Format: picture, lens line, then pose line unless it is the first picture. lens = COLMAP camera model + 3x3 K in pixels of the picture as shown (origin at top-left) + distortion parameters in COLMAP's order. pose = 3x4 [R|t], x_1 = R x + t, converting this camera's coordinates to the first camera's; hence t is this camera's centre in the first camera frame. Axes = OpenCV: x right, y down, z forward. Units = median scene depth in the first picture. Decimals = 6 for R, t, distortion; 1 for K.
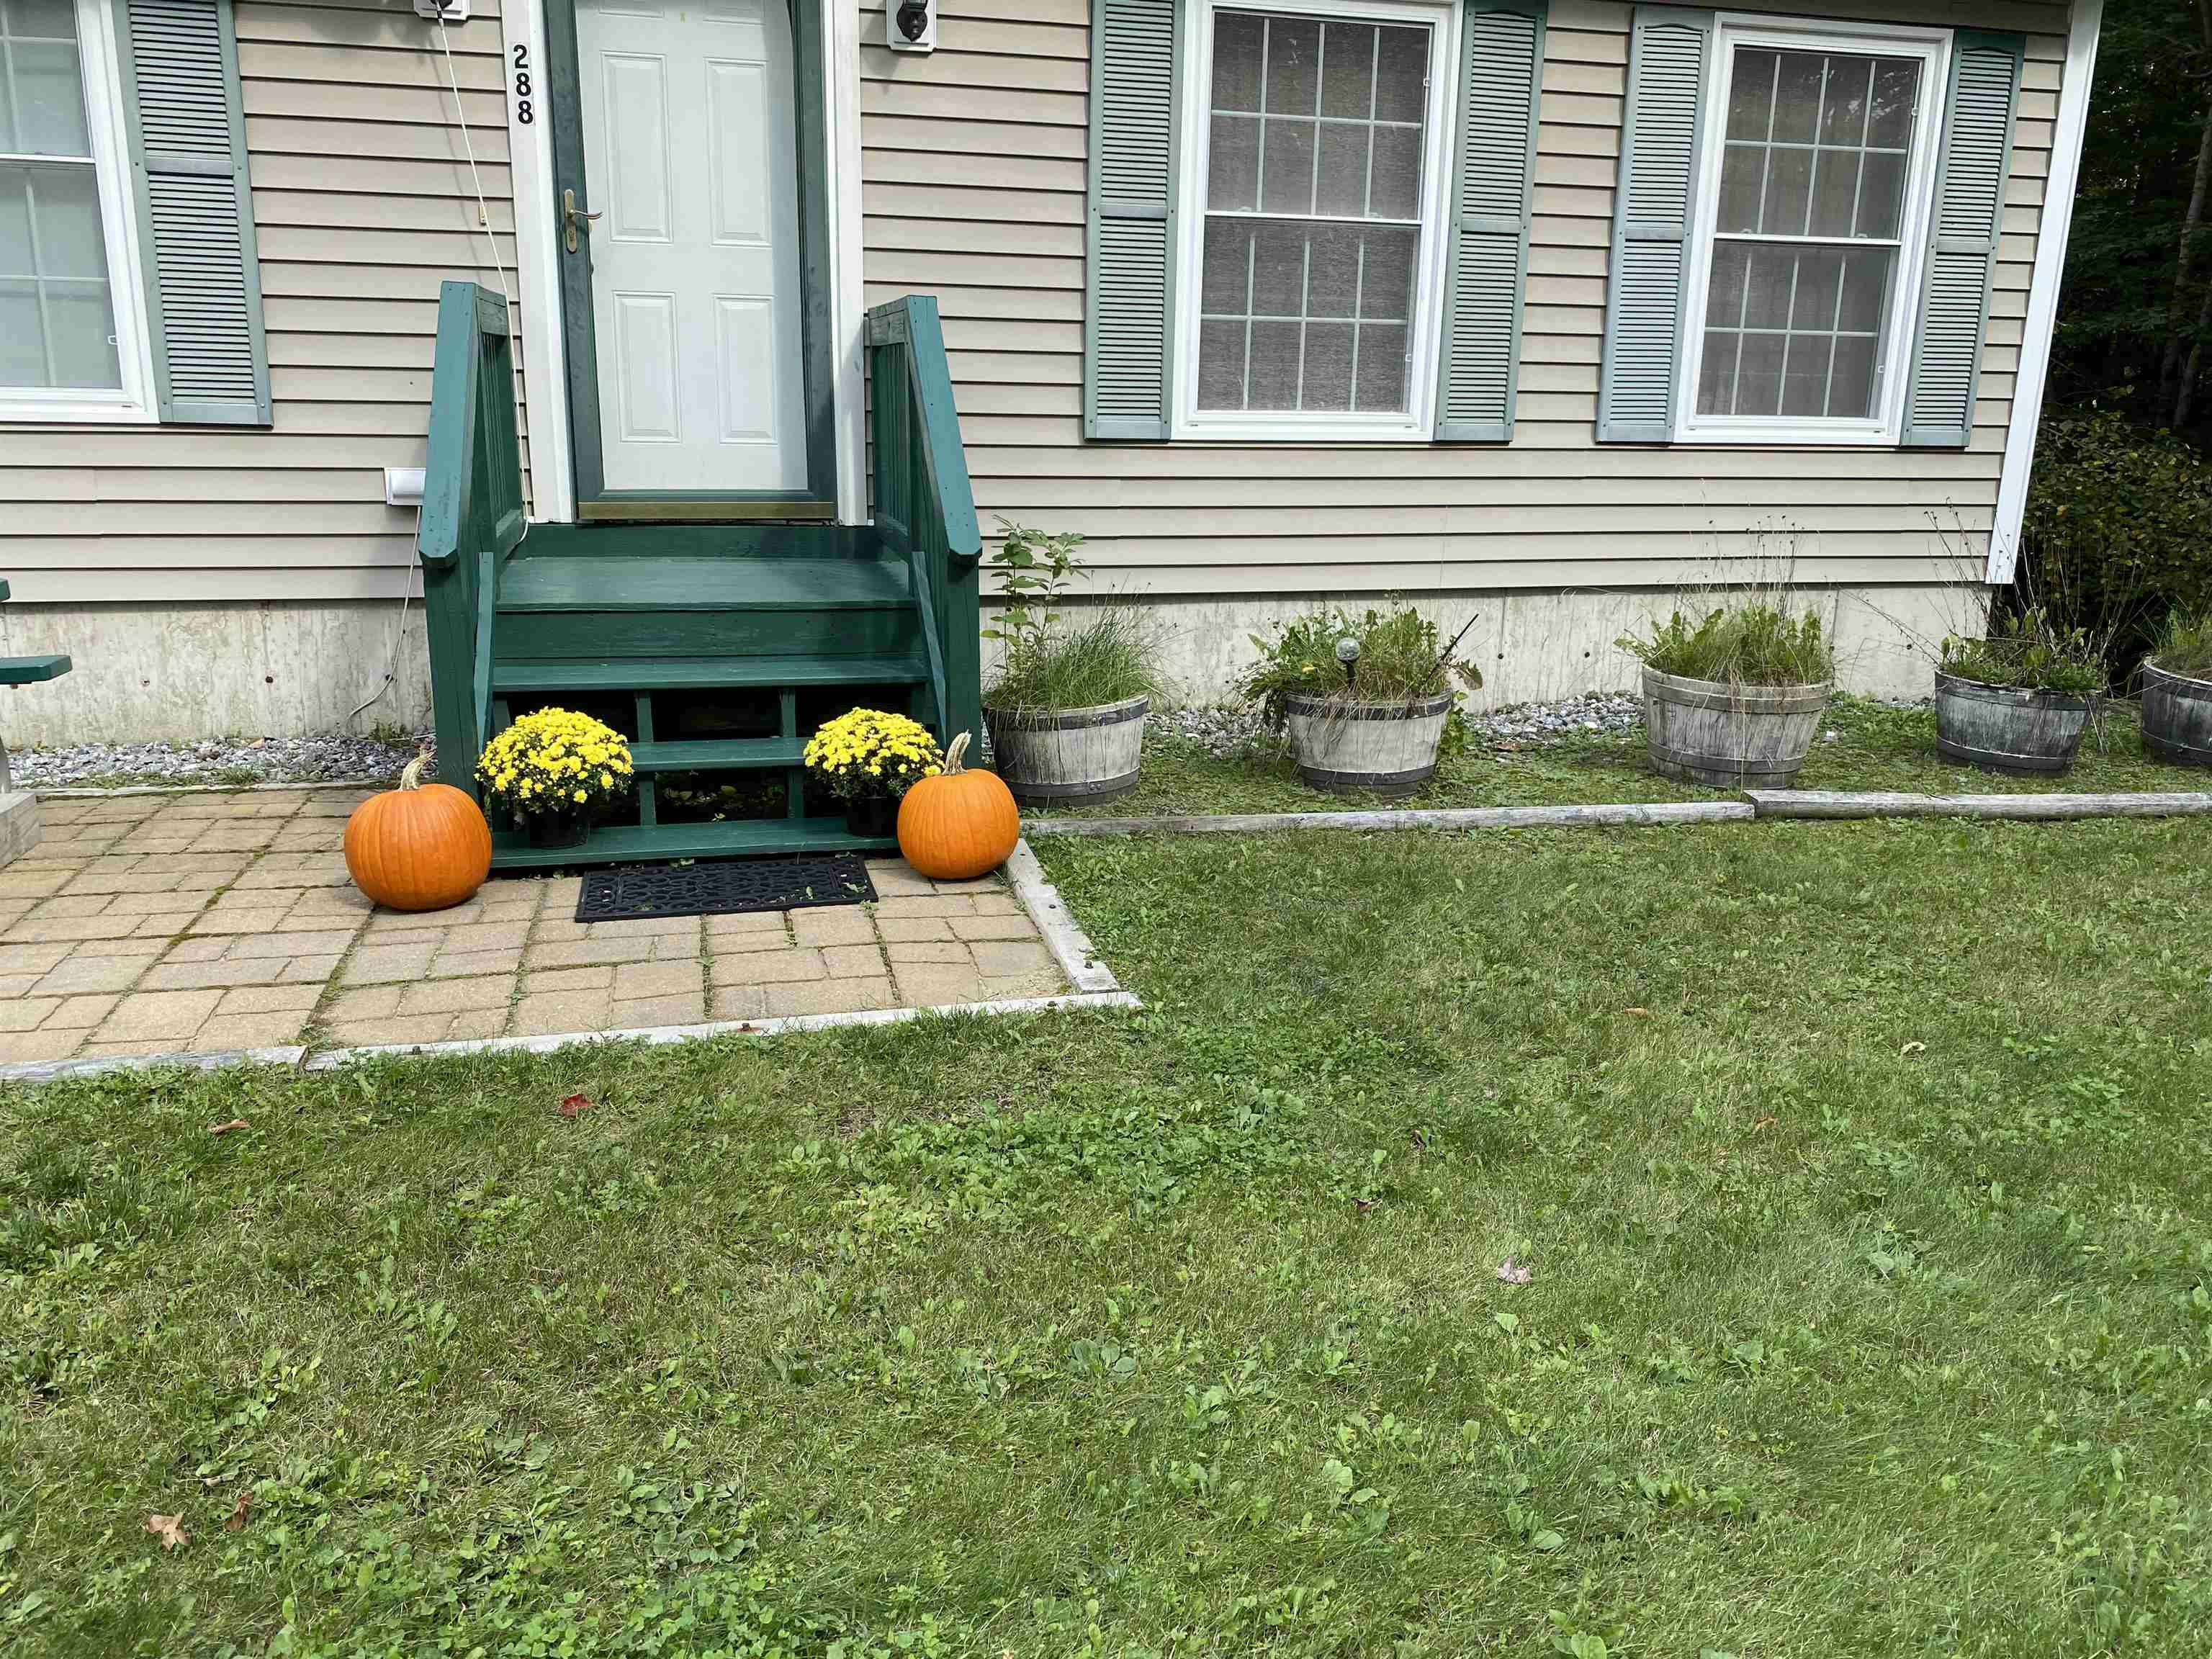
lens RADIAL K [[1686.3, 0, 1106.0], [0, 1686.3, 829.5], [0, 0, 1]] dist [0.074389, -0.131836]
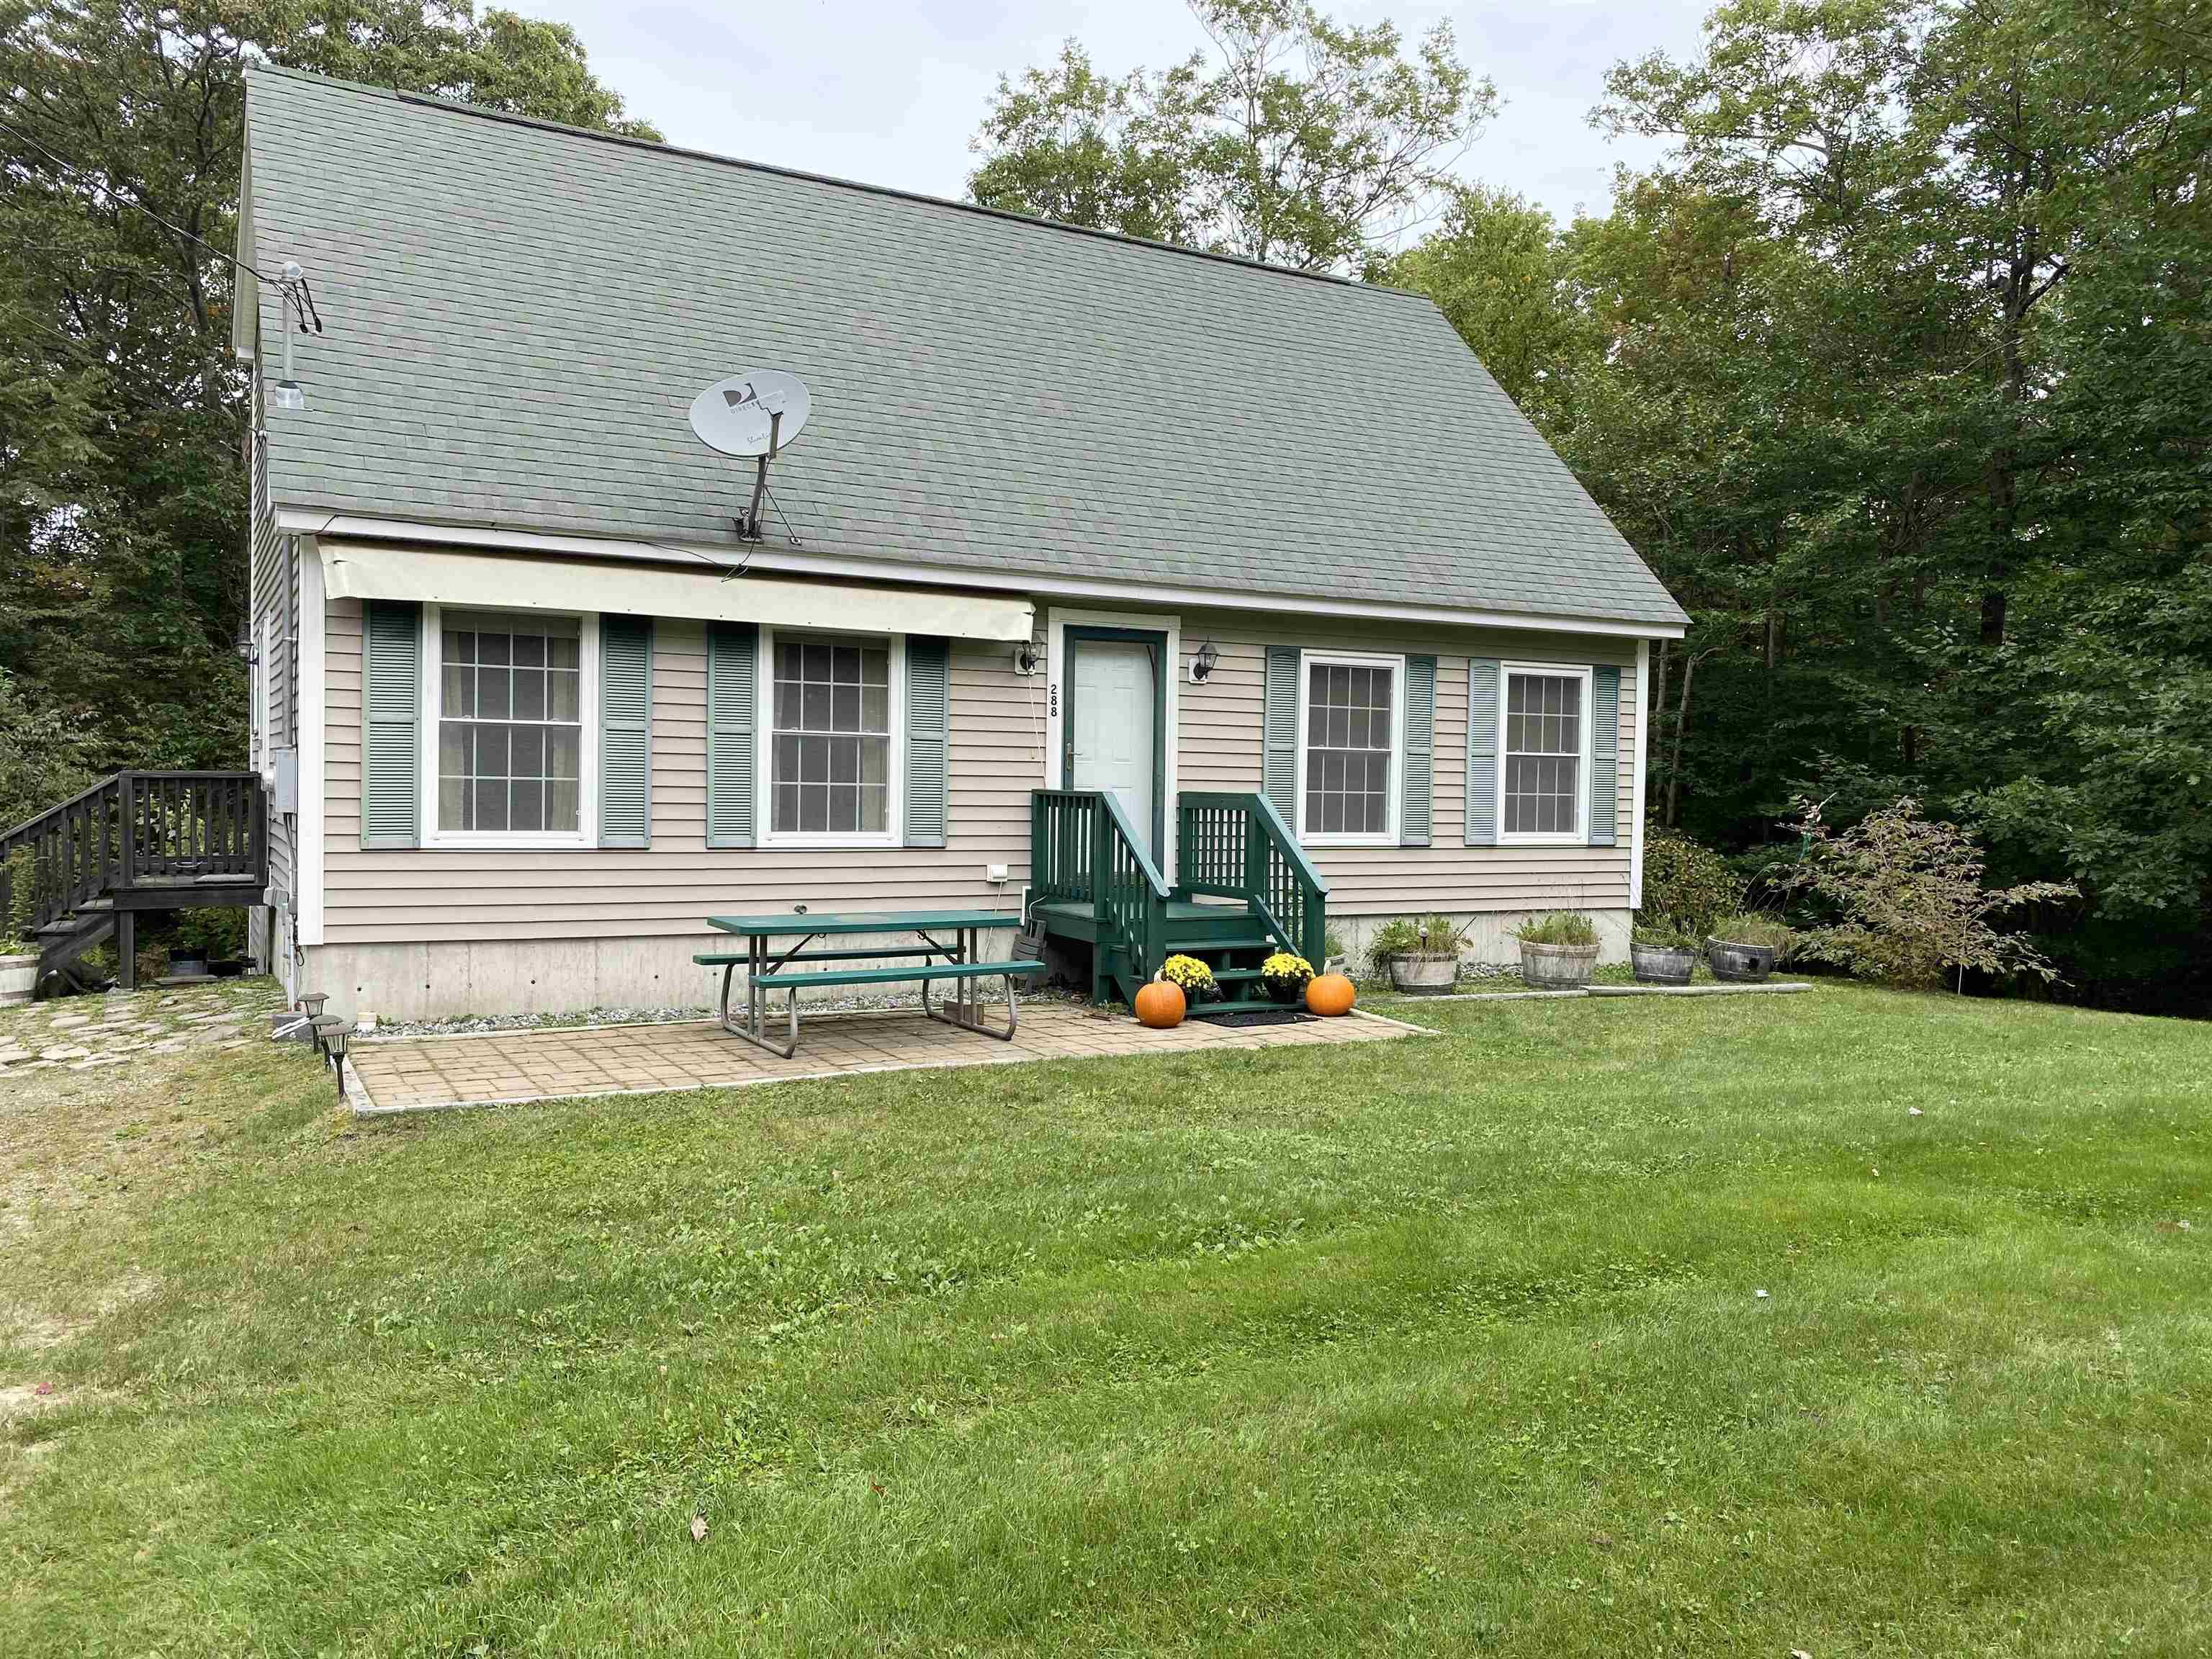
lens RADIAL K [[1686.3, 0, 1106.0], [0, 1686.3, 829.5], [0, 0, 1]] dist [0.074389, -0.131836]
pose [[0.967848, -0.009481, 0.251355, -0.817851], [0.065785, 0.974049, -0.216568, 0.220000], [-0.242779, 0.226140, 0.943355, -1.081357]]
